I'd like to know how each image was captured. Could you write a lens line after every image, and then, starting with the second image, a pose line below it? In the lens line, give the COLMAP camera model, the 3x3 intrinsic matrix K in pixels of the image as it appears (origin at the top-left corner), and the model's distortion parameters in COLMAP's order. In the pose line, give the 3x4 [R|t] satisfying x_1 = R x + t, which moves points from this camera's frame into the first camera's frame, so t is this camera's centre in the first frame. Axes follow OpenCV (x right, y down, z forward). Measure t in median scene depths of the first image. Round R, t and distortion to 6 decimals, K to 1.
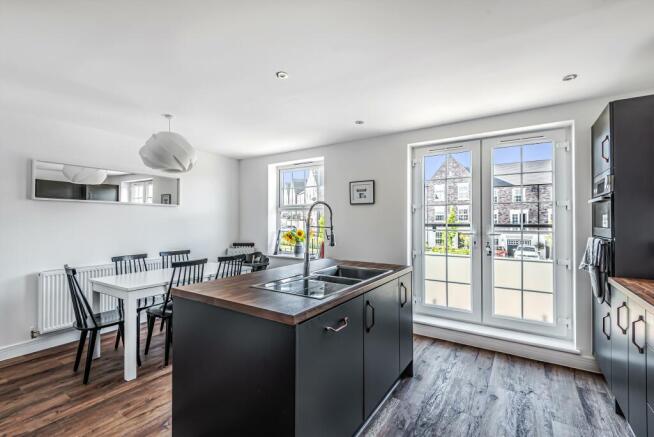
lens RADIAL K [[295.8, 0, 321.8], [0, 295.8, 219.5], [0, 0, 1]] dist [0.014391, -0.003058]
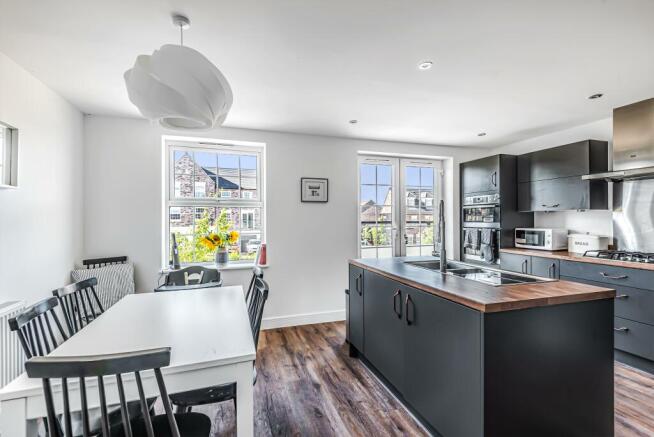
lens RADIAL K [[295.8, 0, 326.6], [0, 295.8, 219.4], [0, 0, 1]] dist [0.014391, -0.003058]
pose [[0.611797, -0.004129, 0.791004, -0.610695], [0.001493, 0.999991, 0.004066, 0.000914], [-0.791013, -0.001307, 0.611798, 0.378659]]
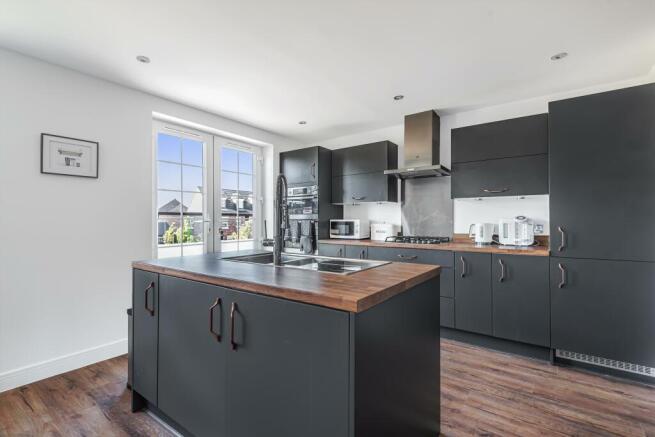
lens RADIAL K [[296.3, 0, 334.6], [0, 296.3, 218.5], [0, 0, 1]] dist [0.014391, -0.003058]
pose [[0.016922, 0.004654, 0.999846, -0.468881], [-0.003809, 0.999982, -0.004590, 0.035242], [-0.999850, -0.003731, 0.016940, 0.453472]]
